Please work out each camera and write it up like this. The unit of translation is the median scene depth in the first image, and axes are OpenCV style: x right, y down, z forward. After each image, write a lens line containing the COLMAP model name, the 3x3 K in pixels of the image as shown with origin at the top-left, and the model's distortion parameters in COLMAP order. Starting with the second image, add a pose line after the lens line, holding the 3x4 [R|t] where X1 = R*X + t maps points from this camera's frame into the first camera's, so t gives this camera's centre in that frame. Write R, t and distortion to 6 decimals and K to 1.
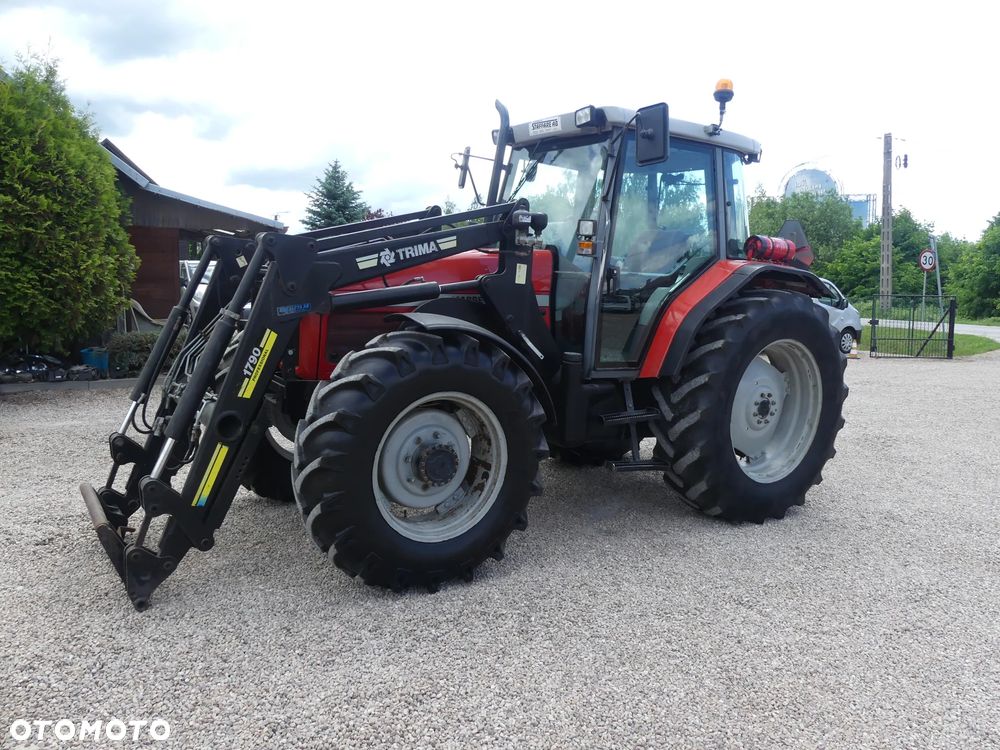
lens RADIAL K [[745.5, 0, 505.0], [0, 745.5, 374.0], [0, 0, 1]] dist [-0.012916, -0.004327]
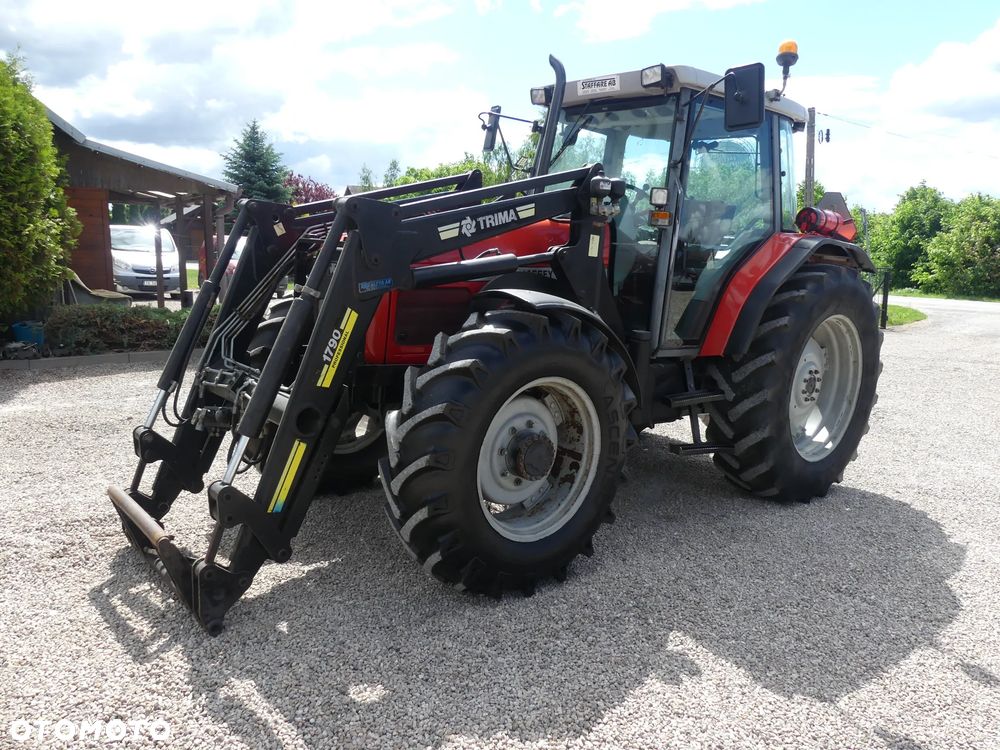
lens RADIAL K [[743.7, 0, 500.0], [0, 743.7, 375.0], [0, 0, 1]] dist [-0.016739, 0.003414]
pose [[0.993431, -0.011491, 0.113857, -0.207105], [0.006509, 0.999009, 0.044034, -0.016343], [-0.114250, -0.043004, 0.992521, 0.095127]]
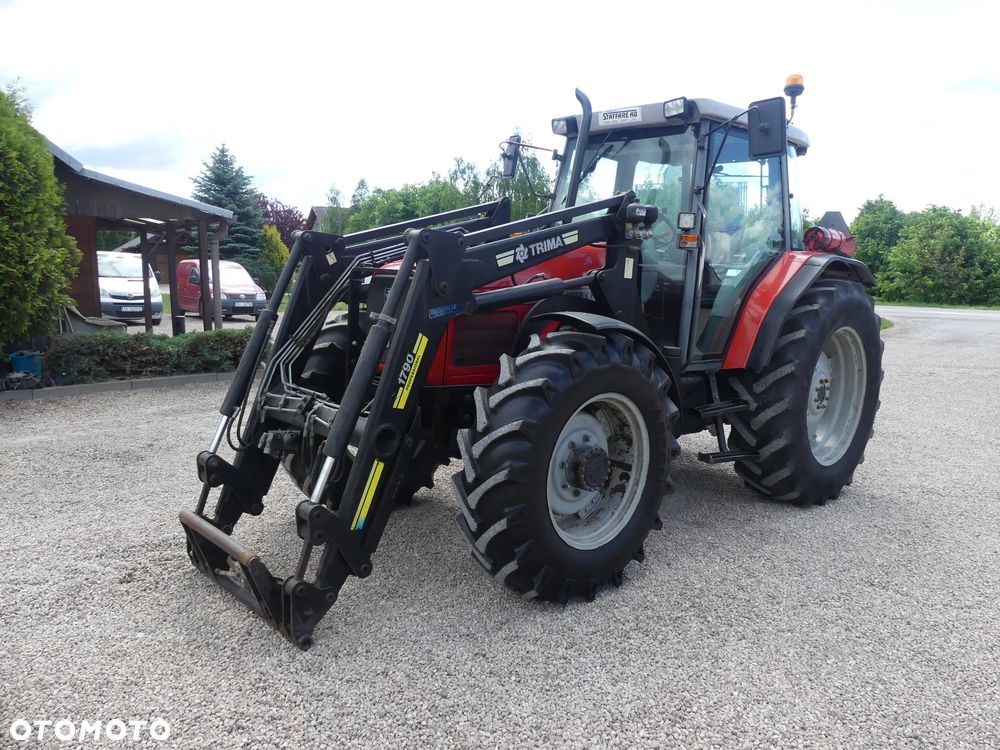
lens RADIAL K [[743.7, 0, 500.0], [0, 743.7, 375.0], [0, 0, 1]] dist [-0.016739, 0.003414]
pose [[0.986423, -0.035275, 0.160390, -0.316898], [0.031953, 0.999219, 0.023246, -0.022921], [-0.161085, -0.017806, 0.986780, 0.062367]]
